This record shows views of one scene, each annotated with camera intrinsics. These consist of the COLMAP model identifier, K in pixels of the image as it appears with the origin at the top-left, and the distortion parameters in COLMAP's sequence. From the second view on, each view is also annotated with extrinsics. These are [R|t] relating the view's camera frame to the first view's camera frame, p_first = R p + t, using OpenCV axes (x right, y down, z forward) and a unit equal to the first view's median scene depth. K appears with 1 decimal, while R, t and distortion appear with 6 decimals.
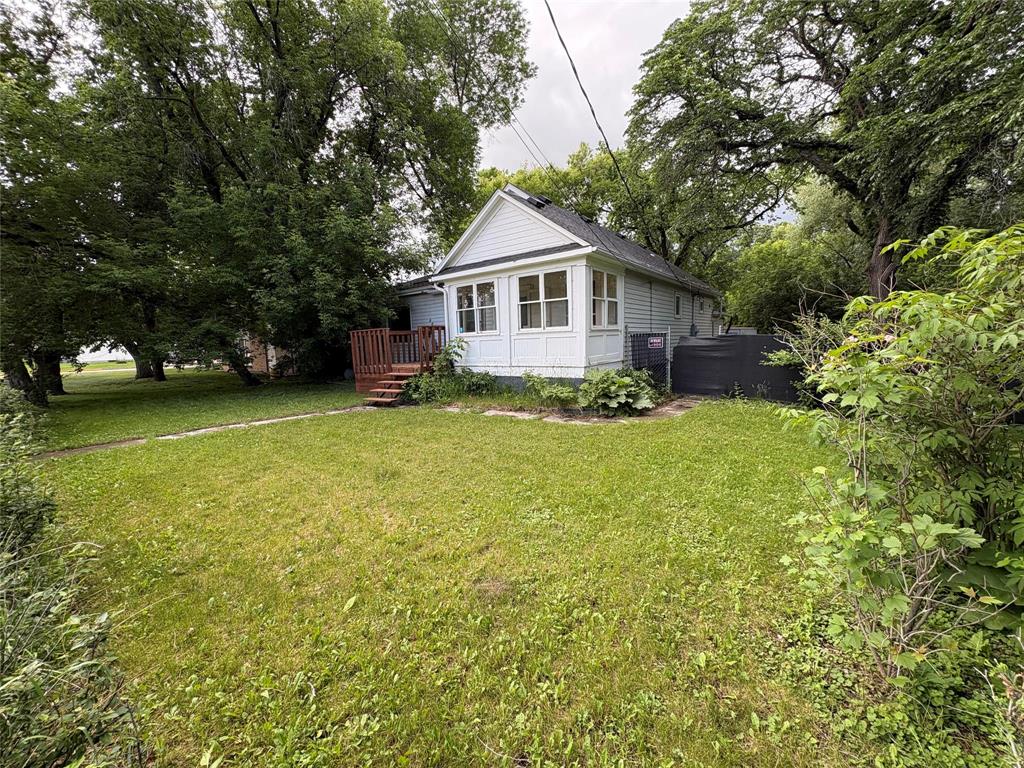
lens RADIAL K [[408.2, 0, 512.0], [0, 408.2, 384.0], [0, 0, 1]] dist [-0.000900, -0.000065]
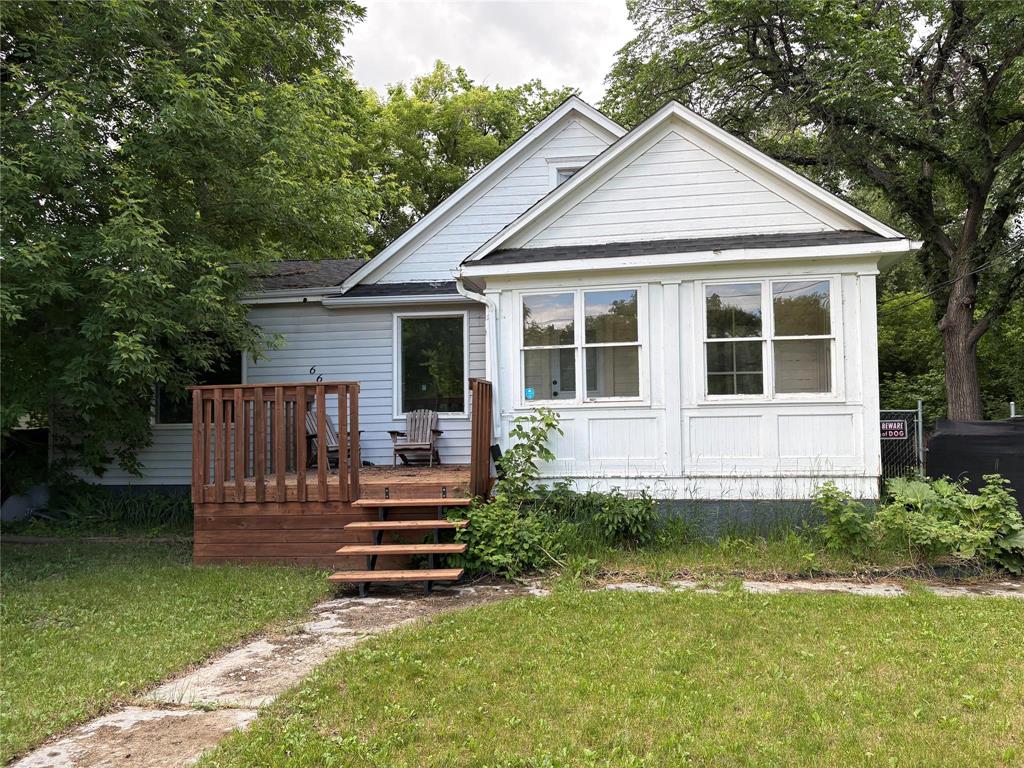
lens RADIAL K [[675.5, 0, 511.9], [0, 675.5, 411.8], [0, 0, 1]] dist [0.060934, -0.000518]
pose [[0.859409, 0.031032, 0.510346, -0.523302], [0.038634, 0.991361, -0.125340, -0.024756], [-0.509827, 0.127435, 0.850786, 0.420830]]
